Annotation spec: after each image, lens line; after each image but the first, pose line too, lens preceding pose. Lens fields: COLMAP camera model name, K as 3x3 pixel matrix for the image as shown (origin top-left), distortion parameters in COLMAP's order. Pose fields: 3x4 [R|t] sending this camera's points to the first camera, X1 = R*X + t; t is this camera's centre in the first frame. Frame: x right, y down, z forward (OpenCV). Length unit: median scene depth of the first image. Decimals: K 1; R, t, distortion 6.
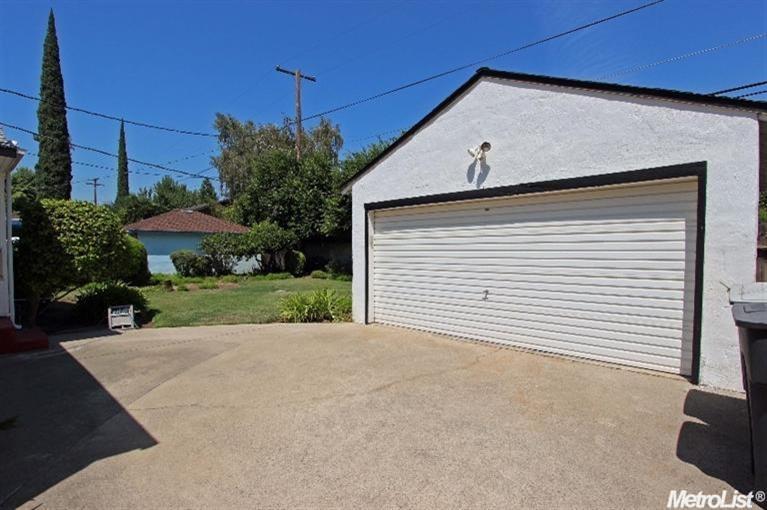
lens RADIAL K [[390.7, 0, 384.6], [0, 390.7, 255.7], [0, 0, 1]] dist [-0.004199, -0.000008]
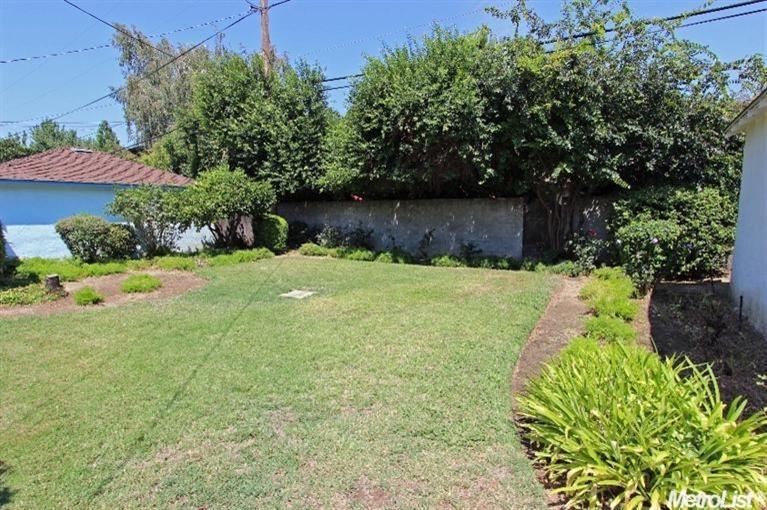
lens RADIAL K [[390.7, 0, 381.9], [0, 390.7, 252.4], [0, 0, 1]] dist [-0.004199, -0.000008]
pose [[0.983252, -0.028230, 0.180050, -0.169154], [0.011354, 0.995500, 0.094079, -0.008092], [-0.181895, -0.090459, 0.979148, 0.323025]]
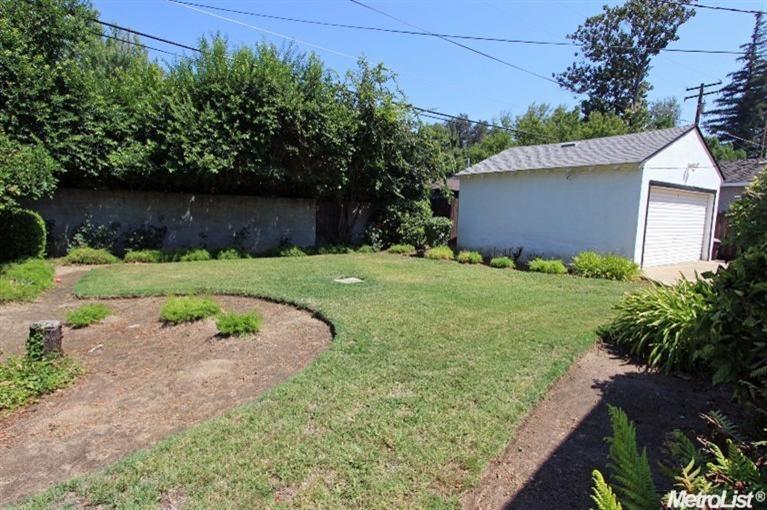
lens RADIAL K [[390.7, 0, 383.4], [0, 390.7, 257.6], [0, 0, 1]] dist [-0.004199, -0.000008]
pose [[0.225893, -0.099396, 0.969068, -0.544396], [-0.009212, 0.994518, 0.104154, -0.001167], [-0.974109, -0.032455, 0.223739, 0.556597]]
